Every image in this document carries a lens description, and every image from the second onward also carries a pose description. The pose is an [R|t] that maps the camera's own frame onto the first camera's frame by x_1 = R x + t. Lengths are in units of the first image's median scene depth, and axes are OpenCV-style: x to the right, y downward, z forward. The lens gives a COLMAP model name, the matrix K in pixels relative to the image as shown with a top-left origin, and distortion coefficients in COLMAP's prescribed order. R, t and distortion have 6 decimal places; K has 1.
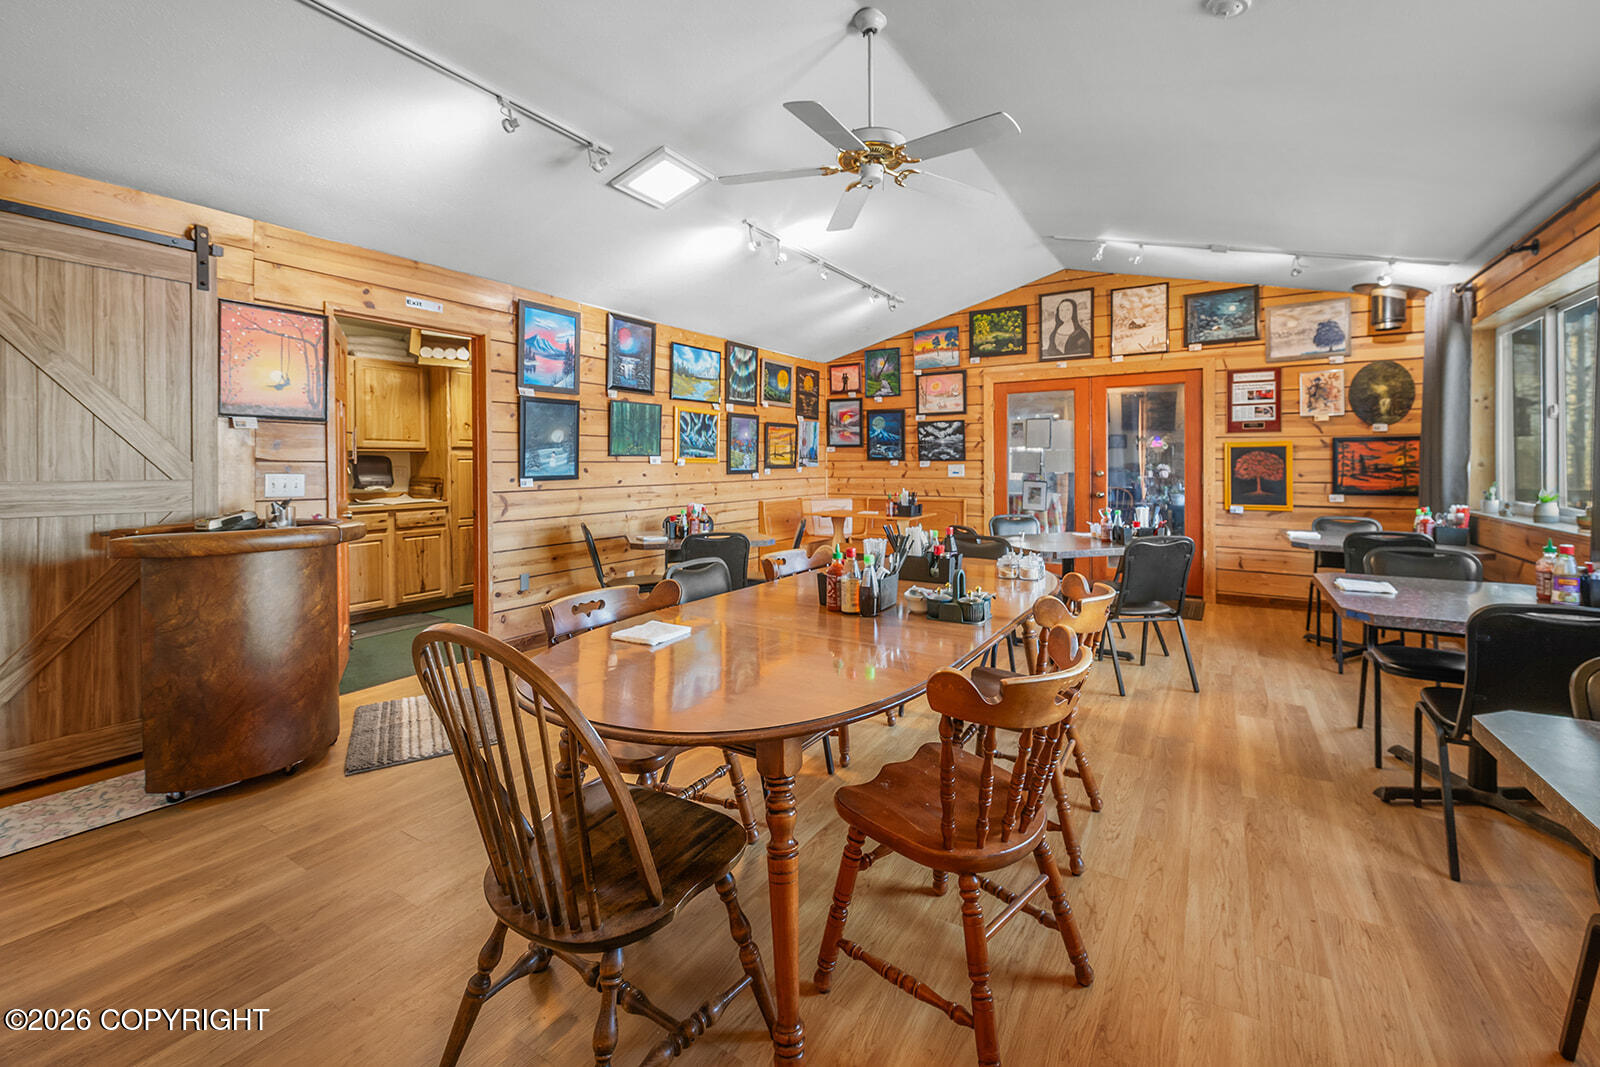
lens RADIAL K [[640.2, 0, 825.9], [0, 640.2, 509.1], [0, 0, 1]] dist [-0.000210, -0.000374]
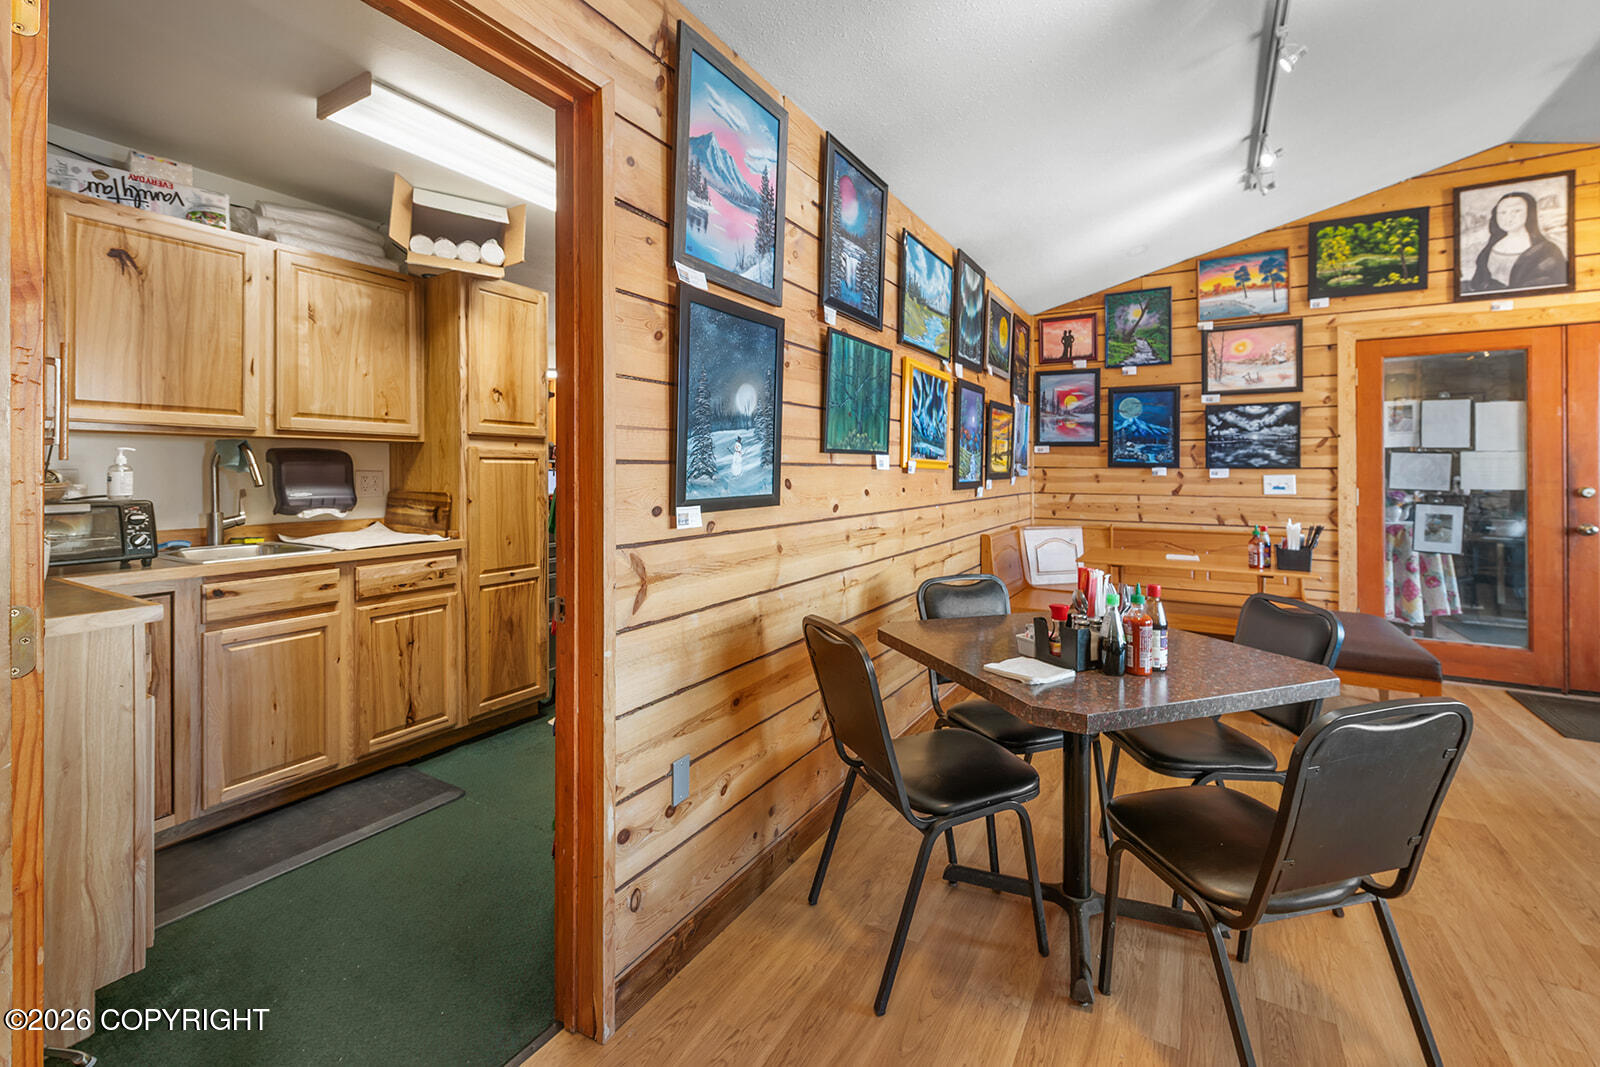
lens RADIAL K [[637.0, 0, 801.4], [0, 637.0, 513.8], [0, 0, 1]] dist [0.000084, -0.000189]
pose [[0.999916, 0.008940, -0.009338, -0.292049], [-0.008966, 0.999956, -0.002659, -0.031403], [0.009313, 0.002742, 0.999953, 0.459183]]
